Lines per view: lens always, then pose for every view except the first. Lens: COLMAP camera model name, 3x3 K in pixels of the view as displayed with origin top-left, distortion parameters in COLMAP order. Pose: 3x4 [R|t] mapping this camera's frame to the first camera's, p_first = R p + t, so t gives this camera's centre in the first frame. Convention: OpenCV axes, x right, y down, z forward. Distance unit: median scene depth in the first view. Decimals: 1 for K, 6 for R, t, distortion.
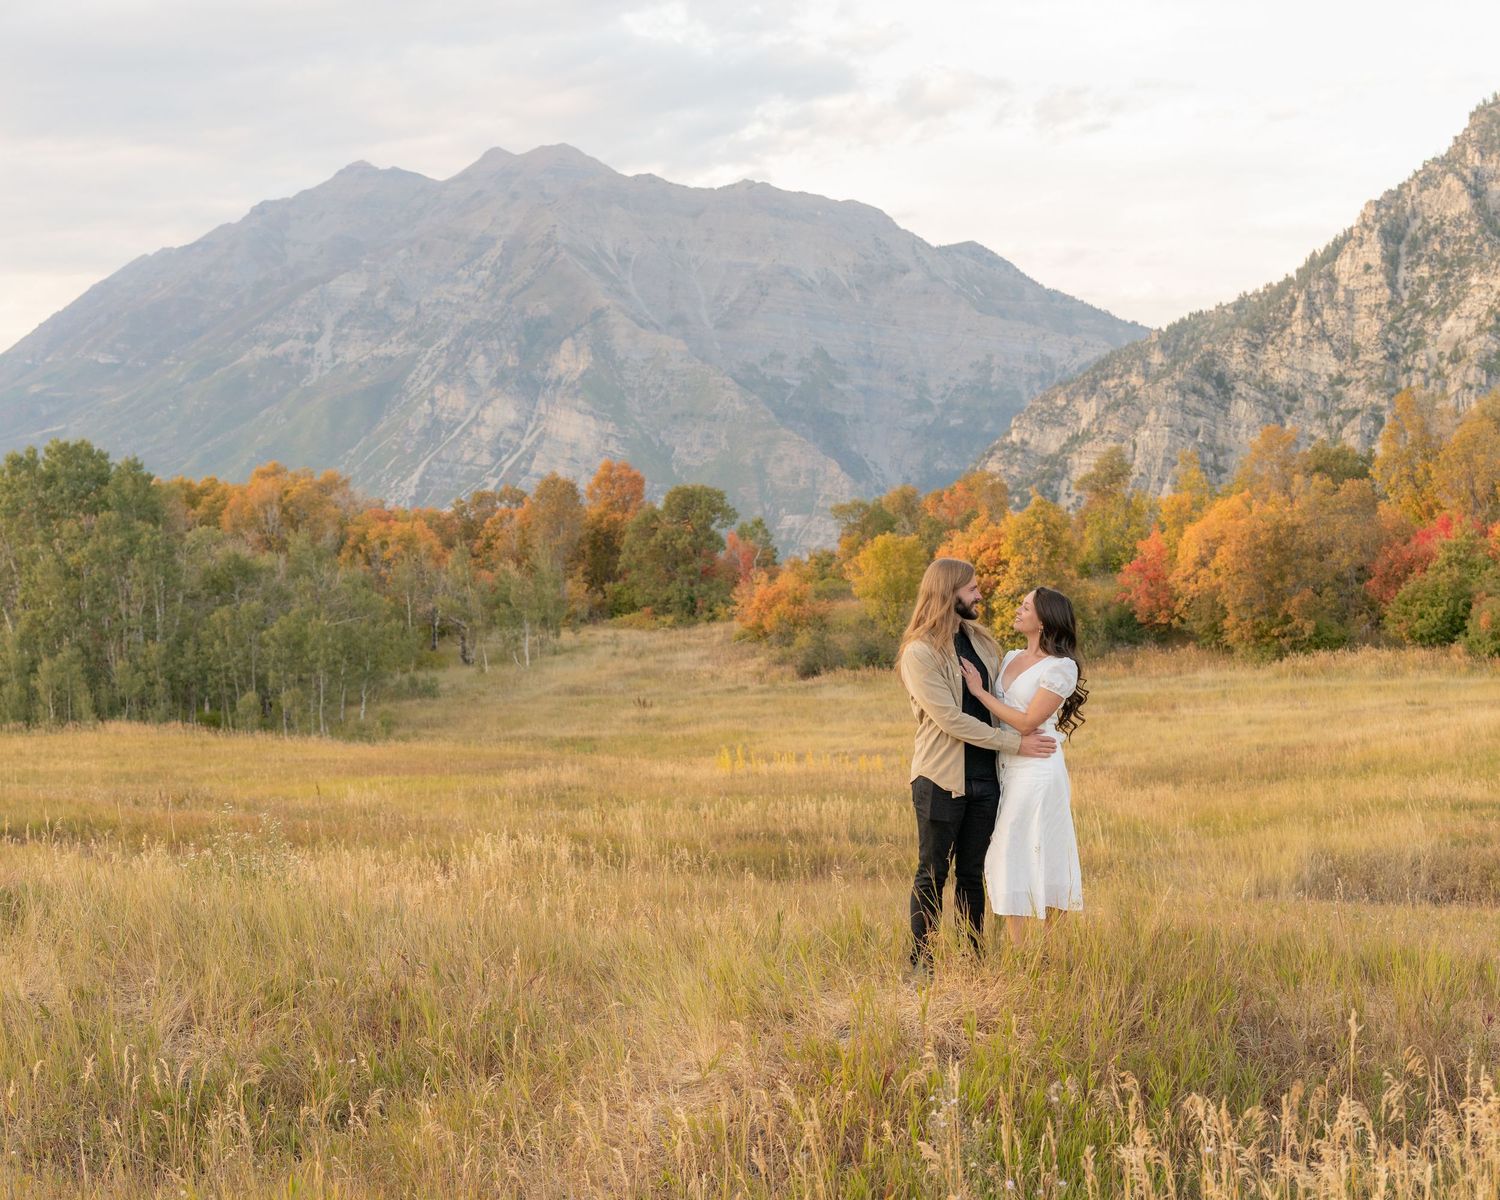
lens RADIAL K [[2824.1, 0, 748.2], [0, 2824.1, 611.3], [0, 0, 1]] dist [-0.202810, 0.000000]
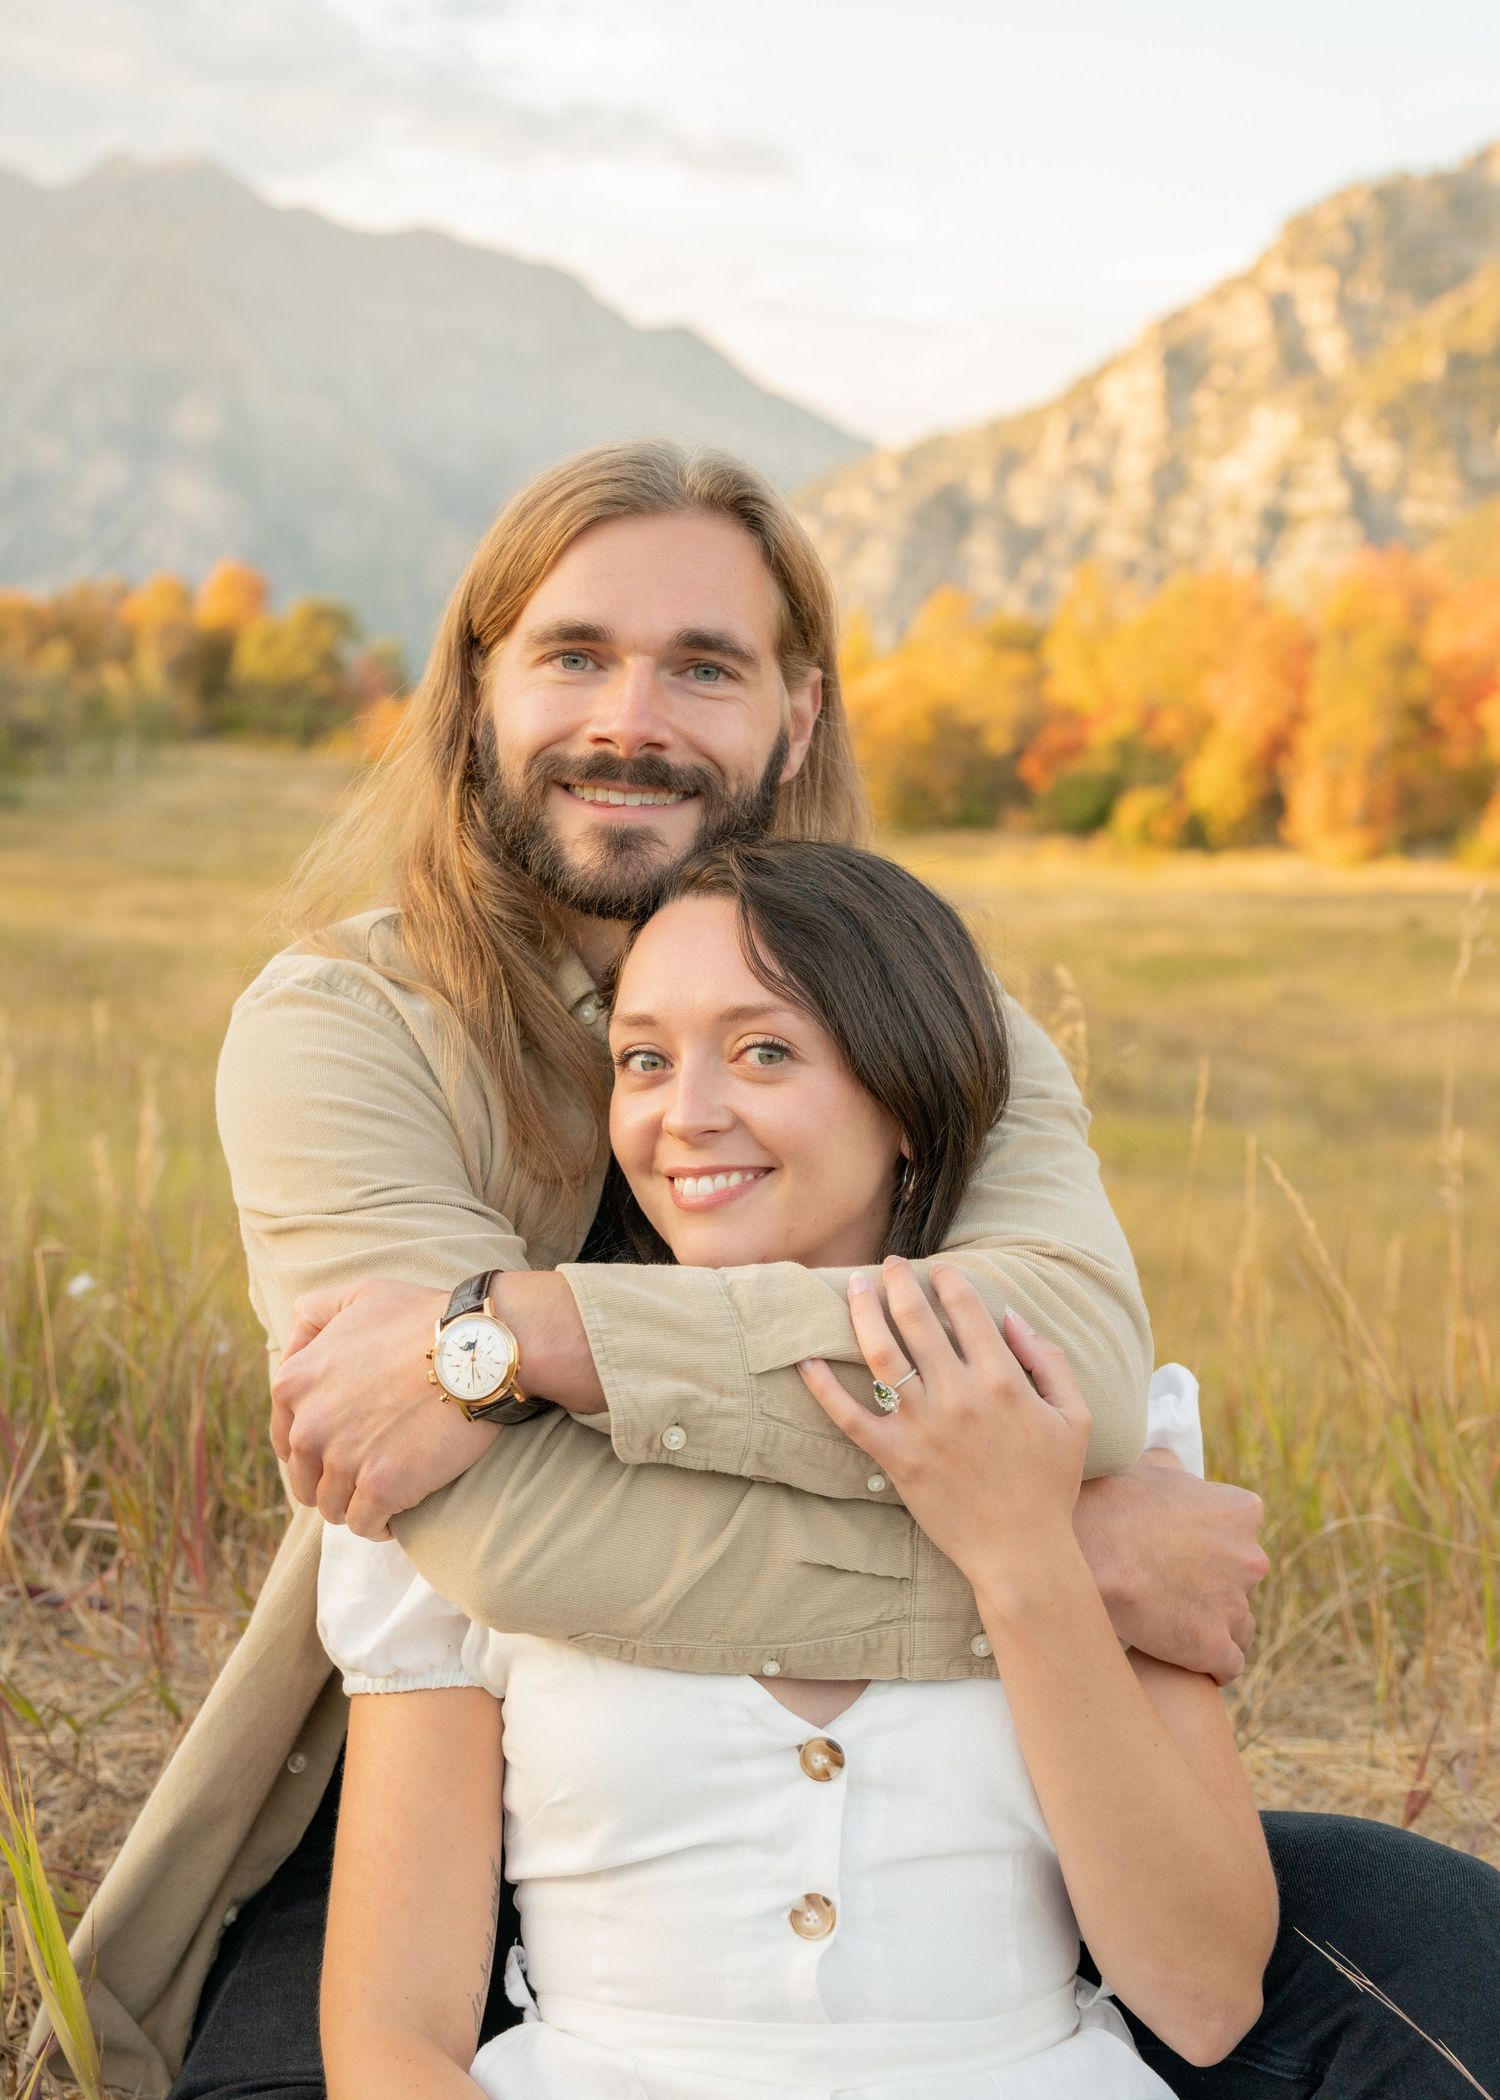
lens RADIAL K [[3292.6, 0, 794.9], [0, 3292.6, 998.2], [0, 0, 1]] dist [0.000064, 0.000000]
pose [[0.989450, 0.069614, 0.127056, 0.005240], [-0.078904, 0.994449, 0.069613, -0.002379], [-0.121505, -0.078904, 0.989450, -0.076103]]
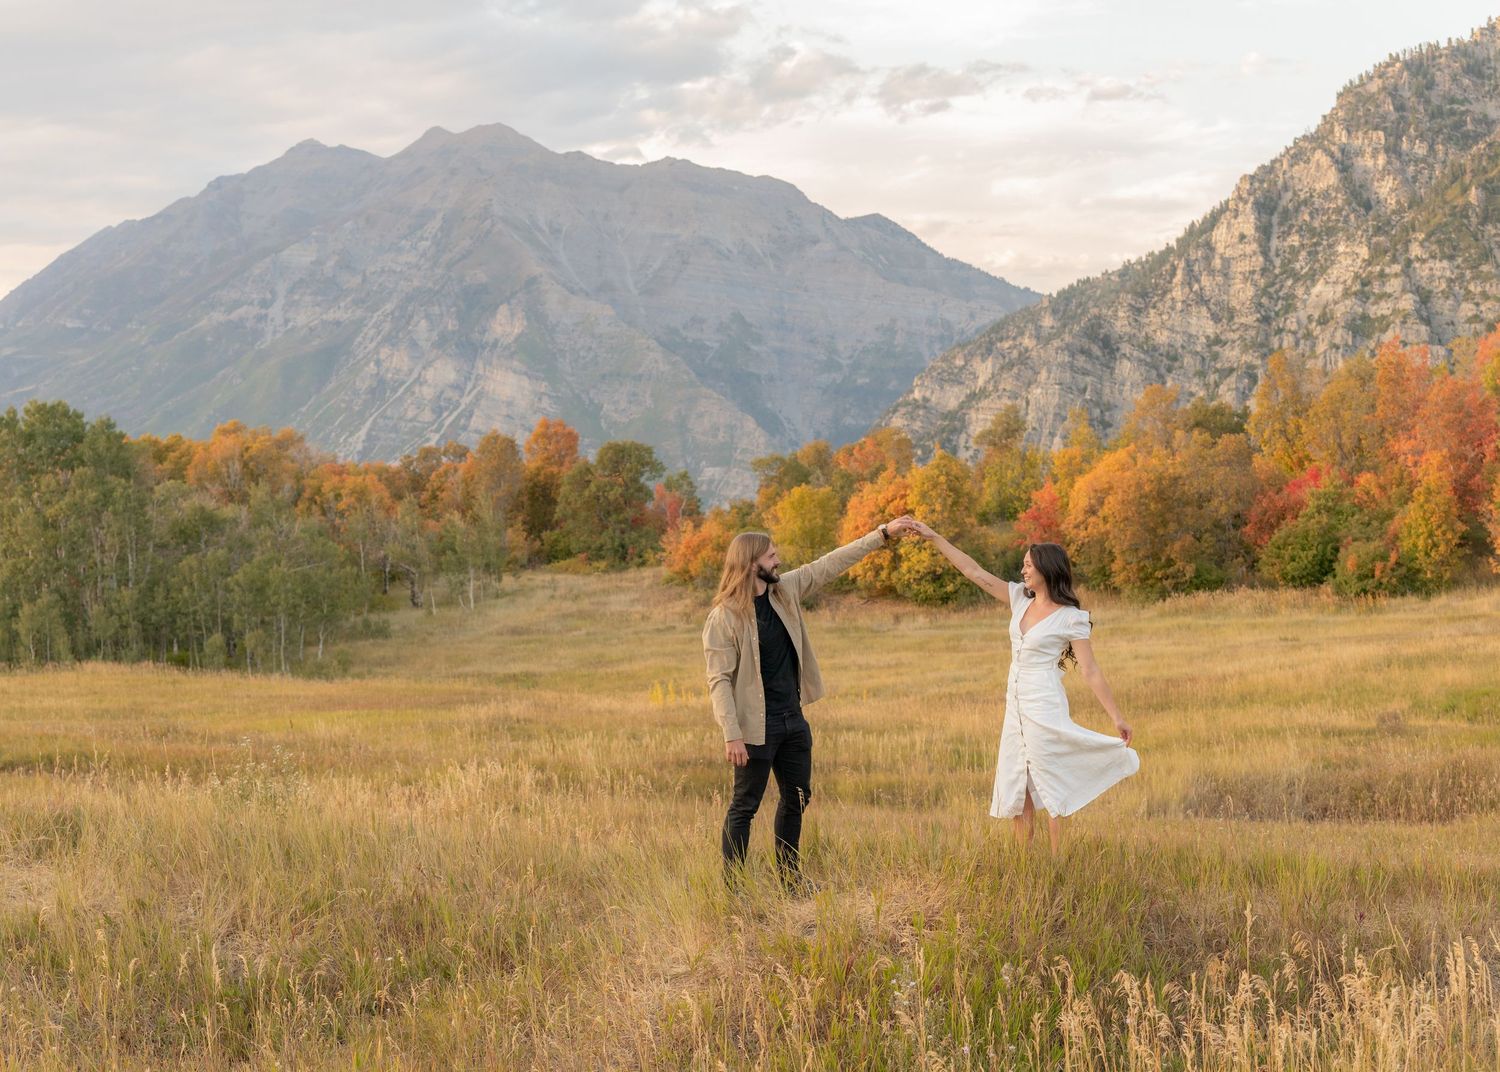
lens RADIAL K [[2608.0, 0, 765.2], [0, 2608.0, 563.9], [0, 0, 1]] dist [-0.151206, 0.000000]
pose [[0.999345, -0.004004, 0.035978, -0.001175], [0.003894, 0.999988, 0.003133, -0.000313], [-0.035990, -0.002990, 0.999348, -0.004229]]
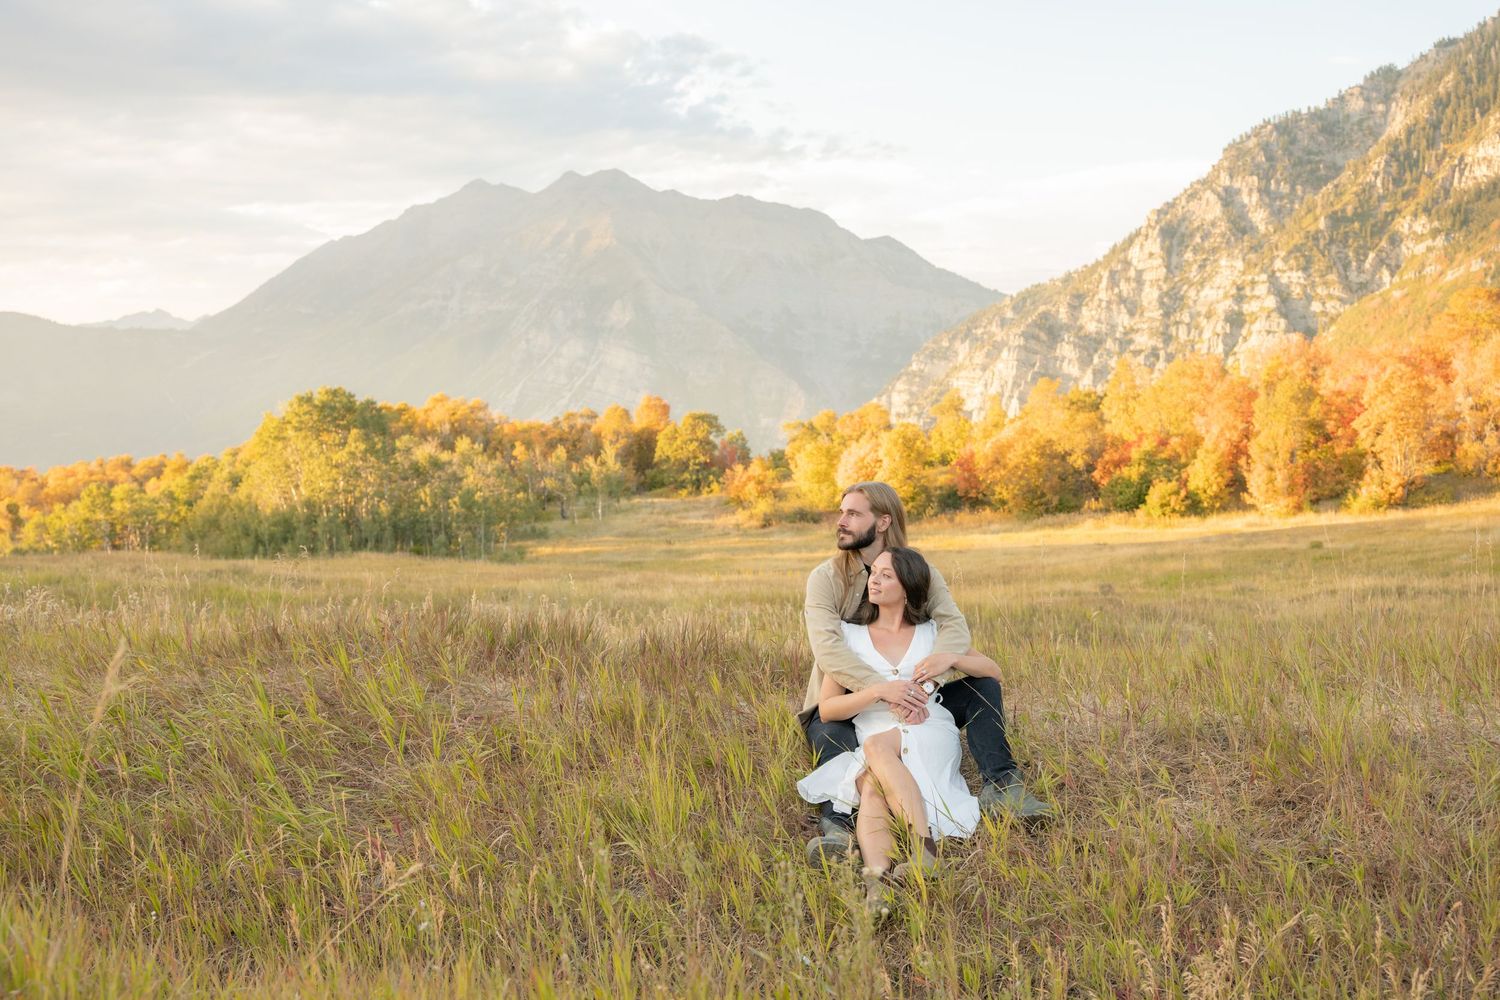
lens RADIAL K [[1884.7, 0, 756.7], [0, 1884.7, 463.5], [0, 0, 1]] dist [-0.005867, 0.000000]
pose [[0.999941, 0.004114, 0.010030, 0.003099], [-0.004020, 0.999947, -0.009447, -0.003258], [-0.010068, 0.009406, 0.999905, -0.105345]]
